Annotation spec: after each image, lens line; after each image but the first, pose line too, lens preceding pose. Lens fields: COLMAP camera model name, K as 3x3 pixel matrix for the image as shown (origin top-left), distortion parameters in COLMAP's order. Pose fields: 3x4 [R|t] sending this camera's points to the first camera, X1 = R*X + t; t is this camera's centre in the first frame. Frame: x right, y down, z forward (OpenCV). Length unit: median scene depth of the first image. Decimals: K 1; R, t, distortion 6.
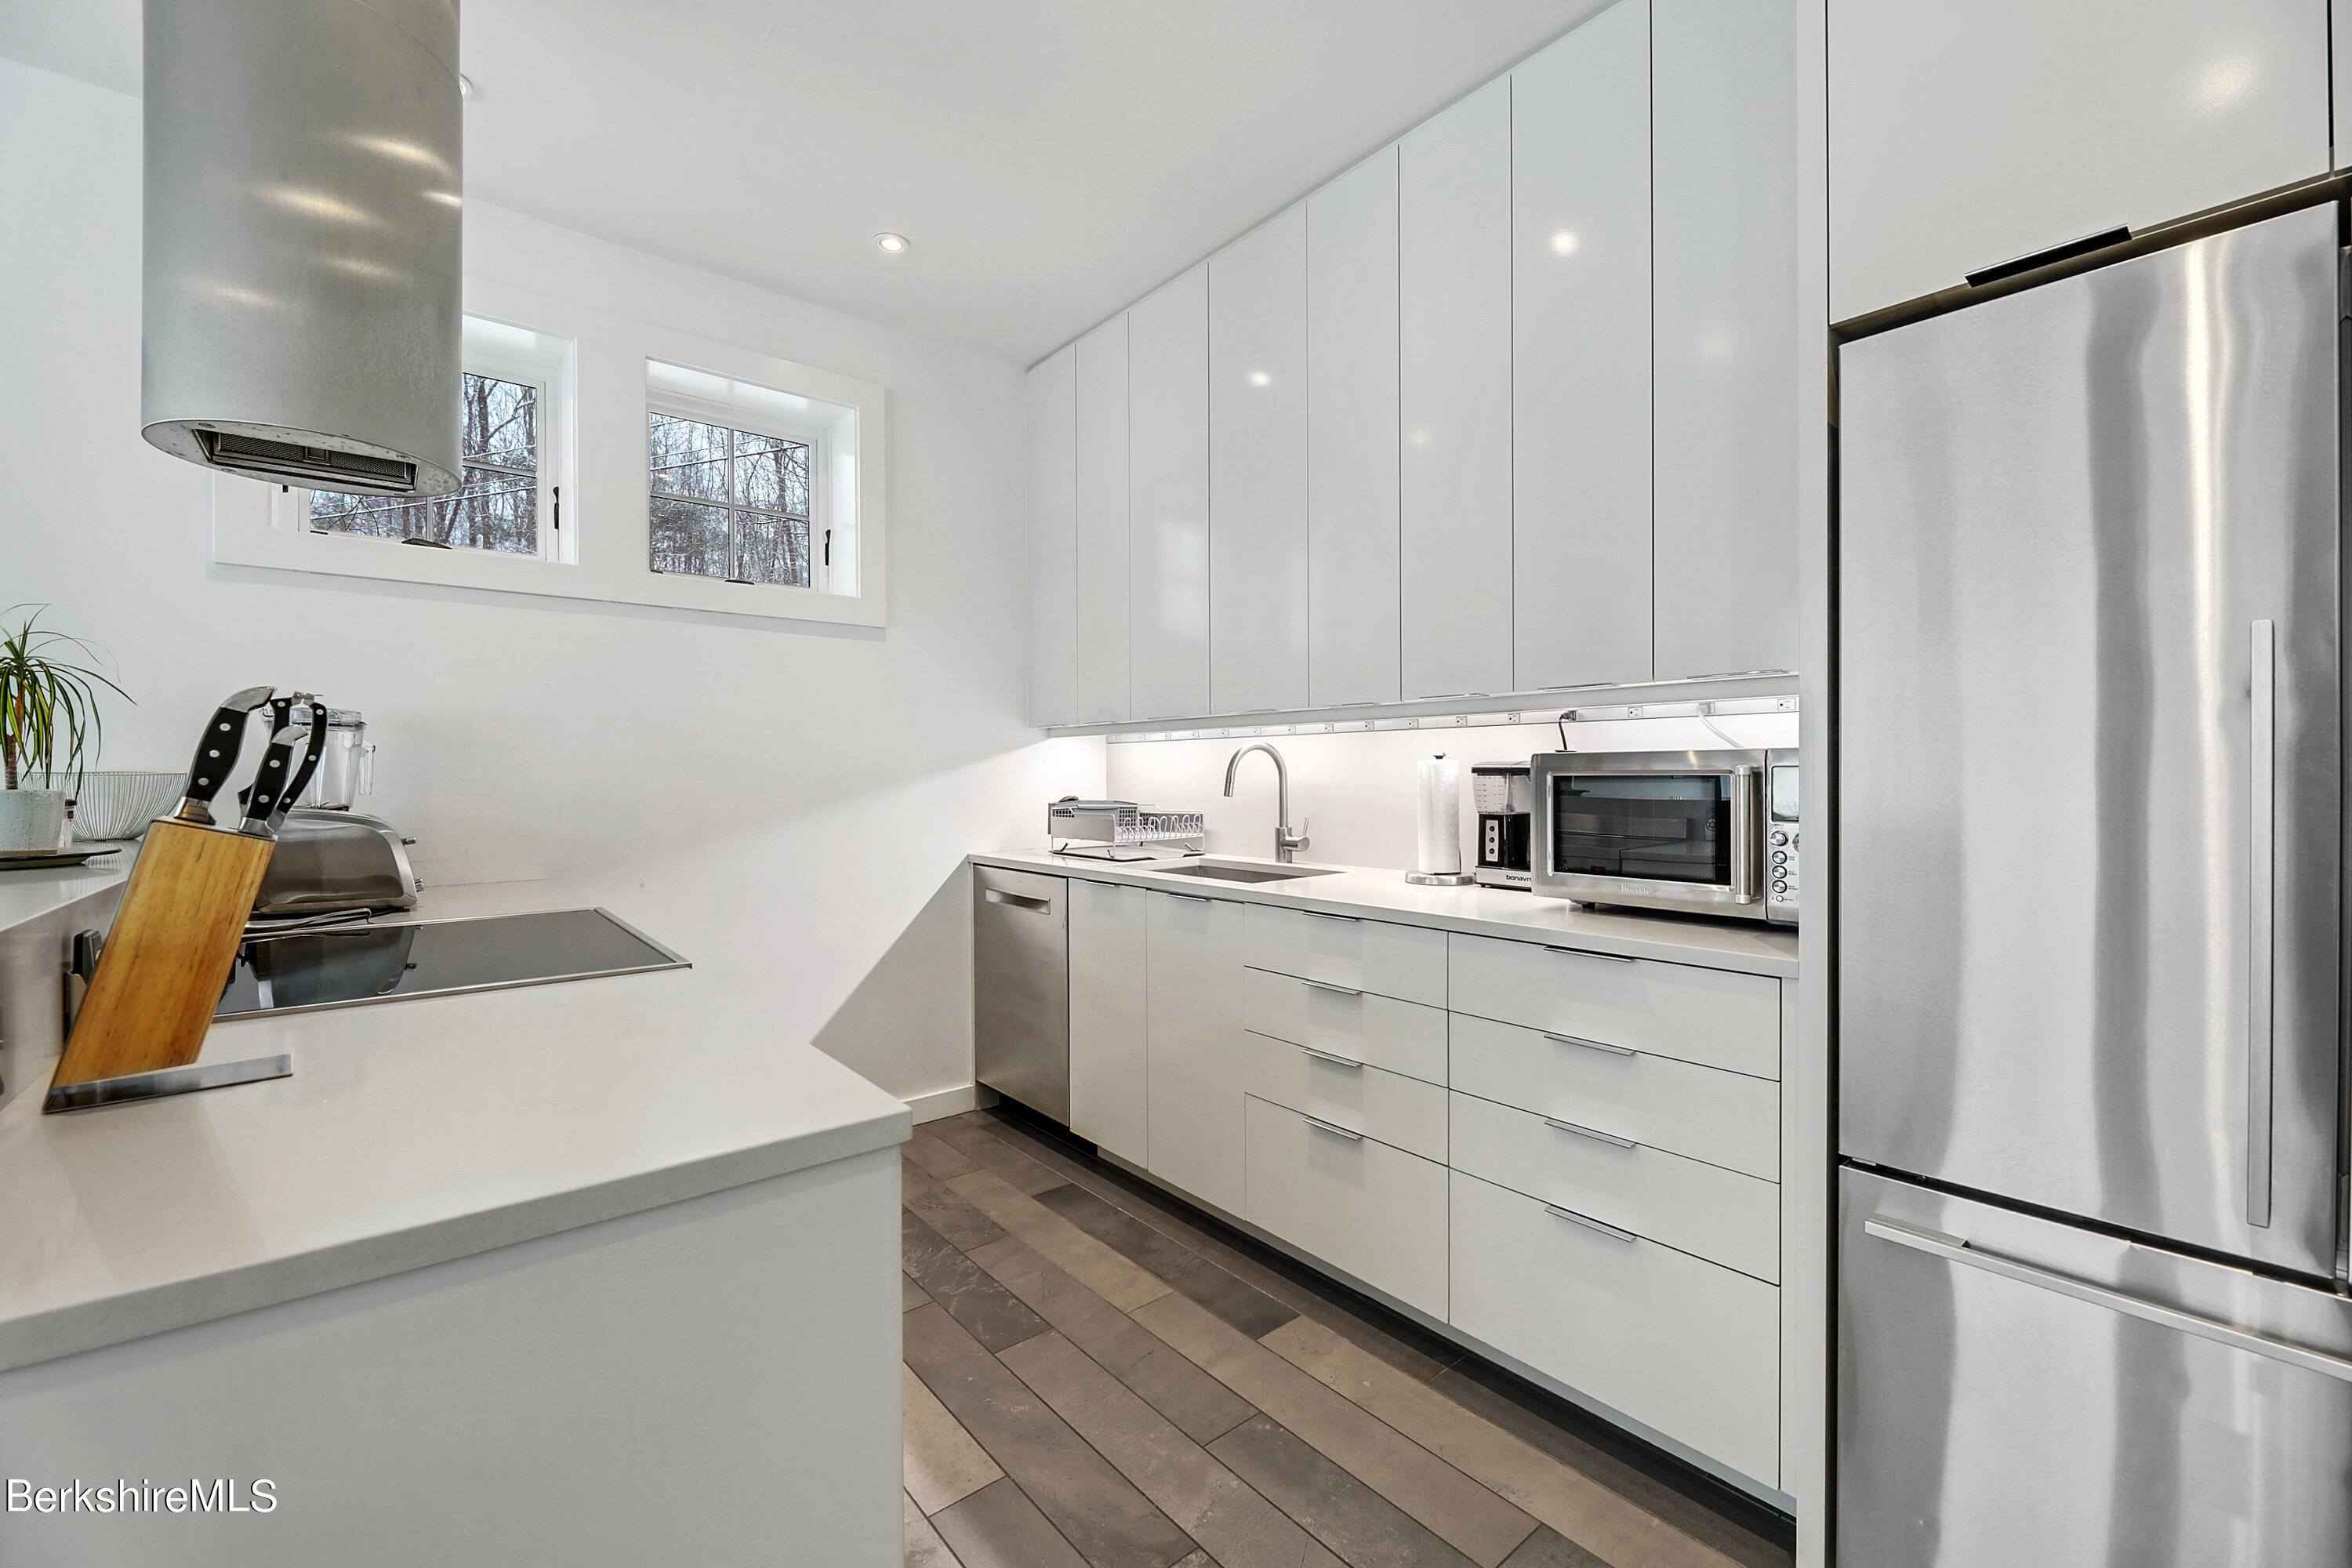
lens RADIAL K [[965.0, 0, 1165.7], [0, 965.0, 745.7], [0, 0, 1]] dist [0.014034, -0.006707]
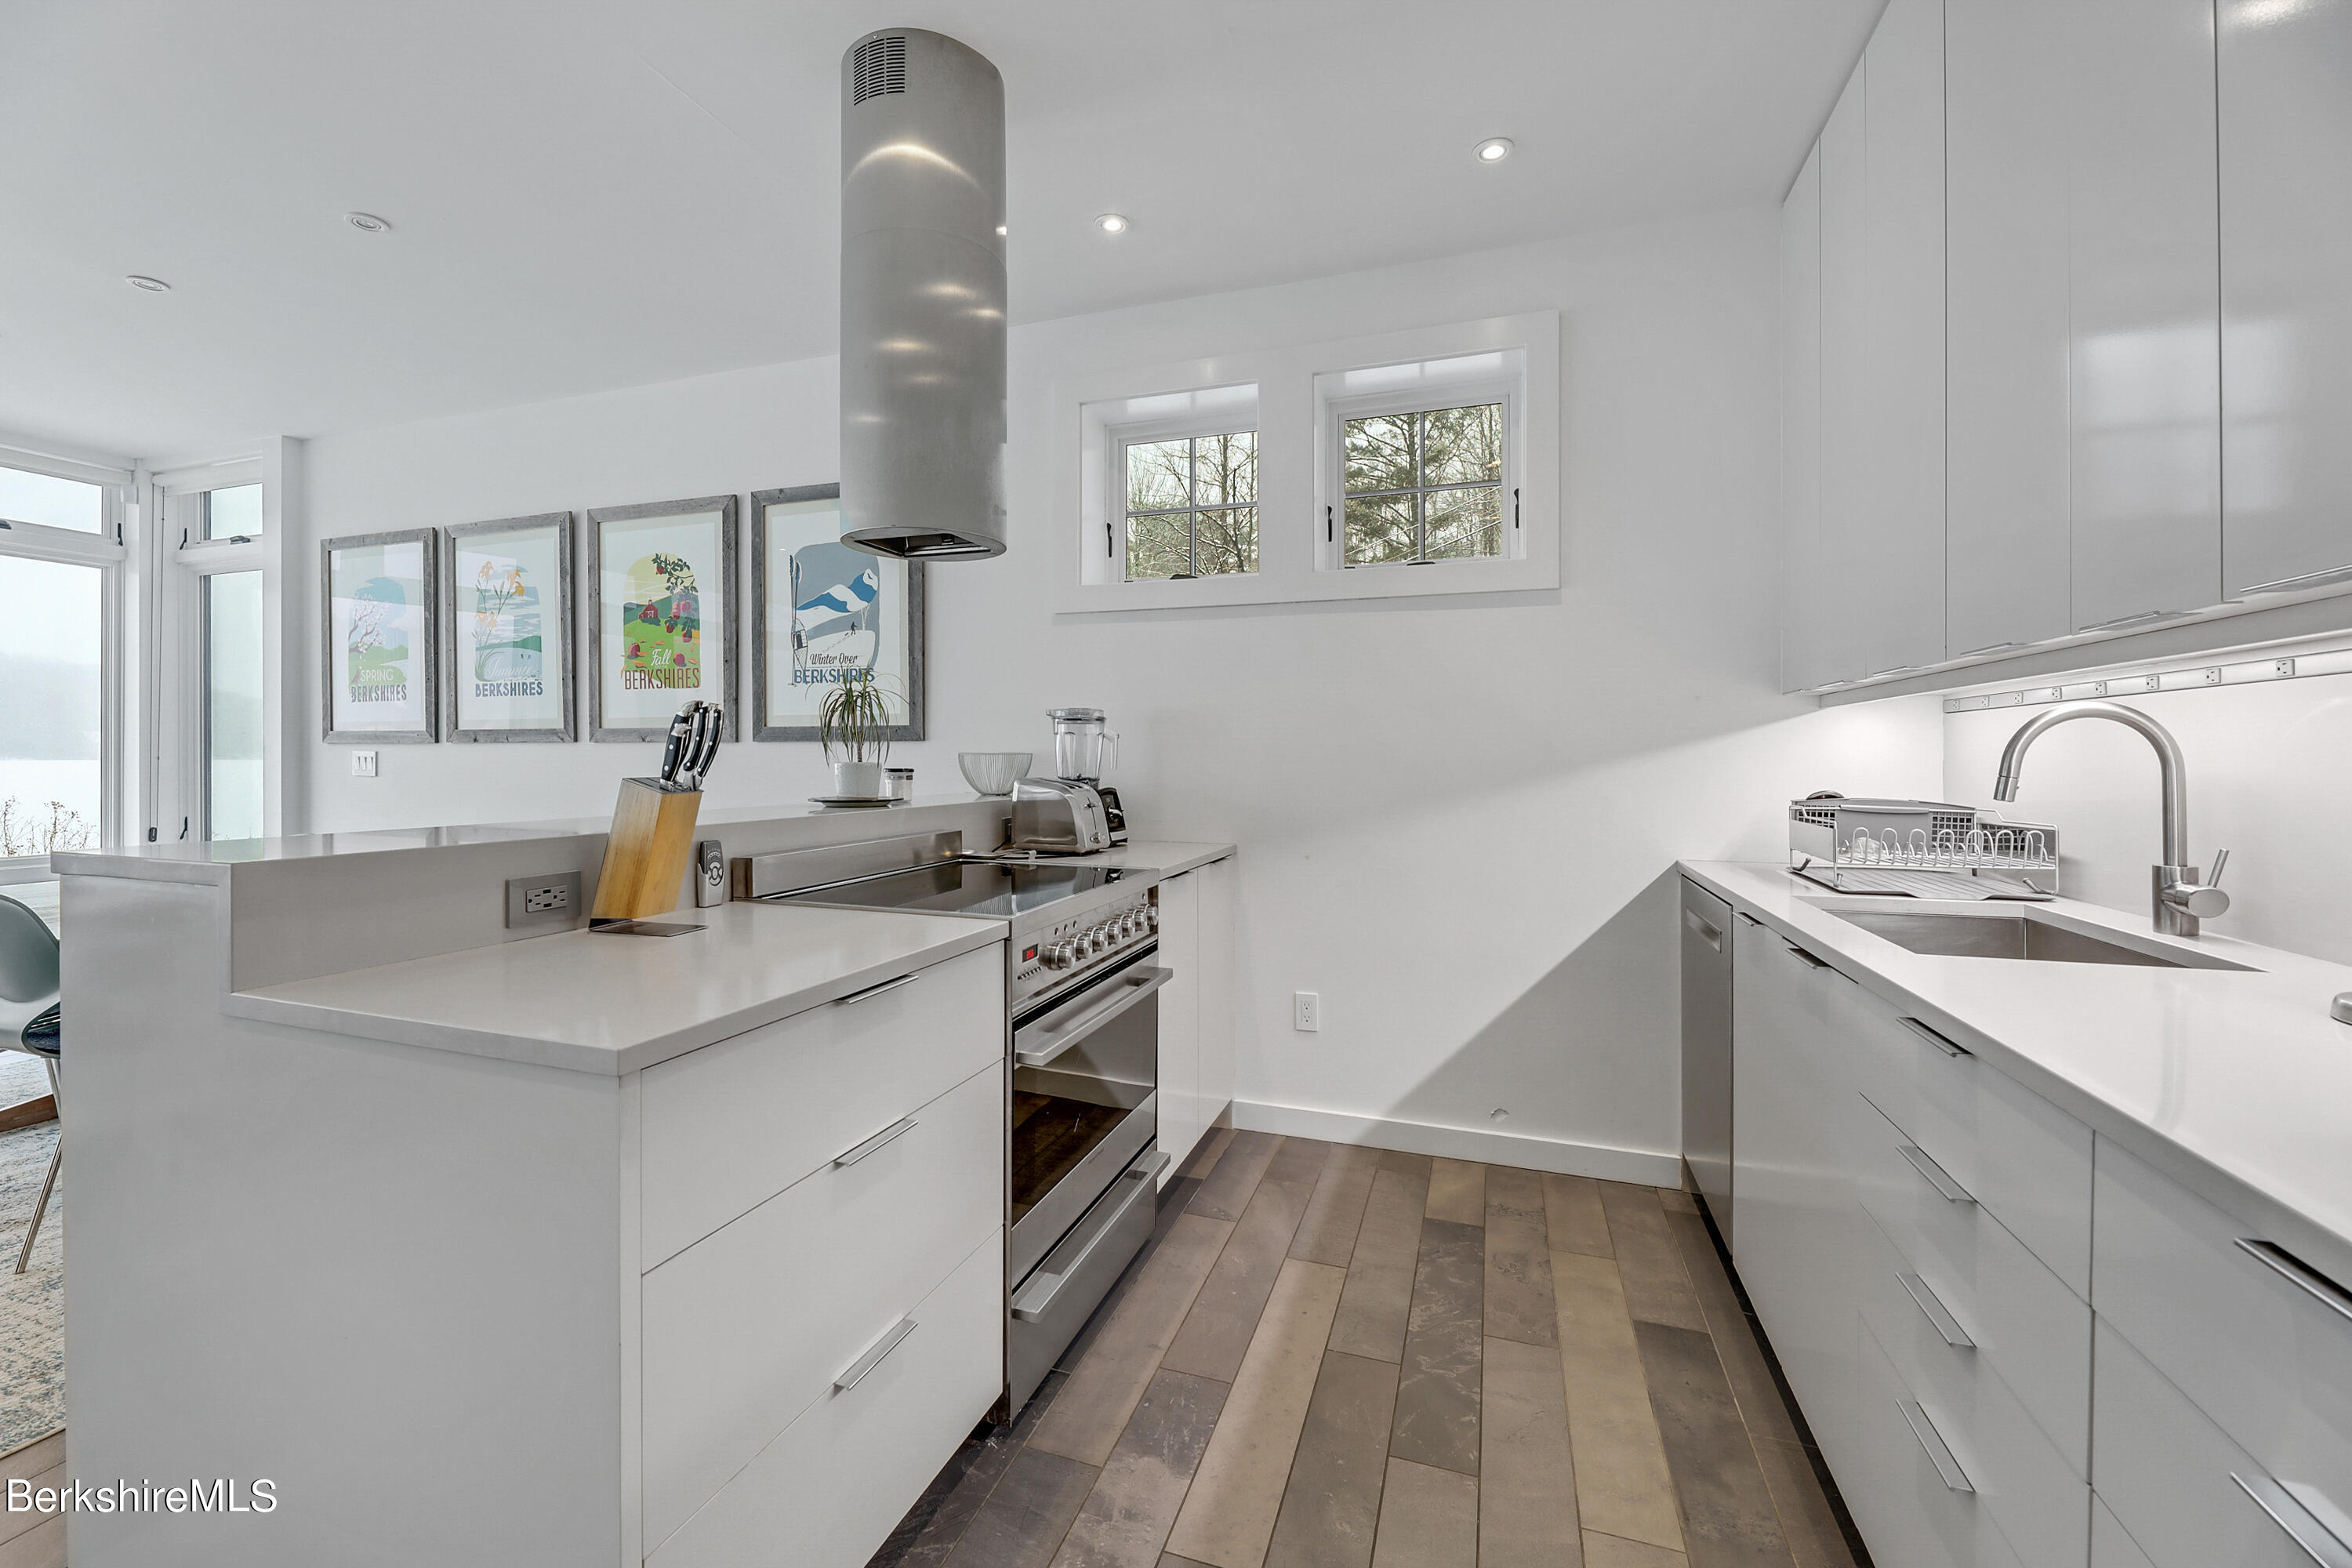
lens RADIAL K [[965.0, 0, 1165.7], [0, 965.0, 745.7], [0, 0, 1]] dist [0.014034, -0.006707]
pose [[0.520155, -0.006251, -0.854049, 0.313252], [0.018020, 0.999831, 0.003656, 0.010319], [0.853882, -0.017292, 0.520180, 0.299932]]
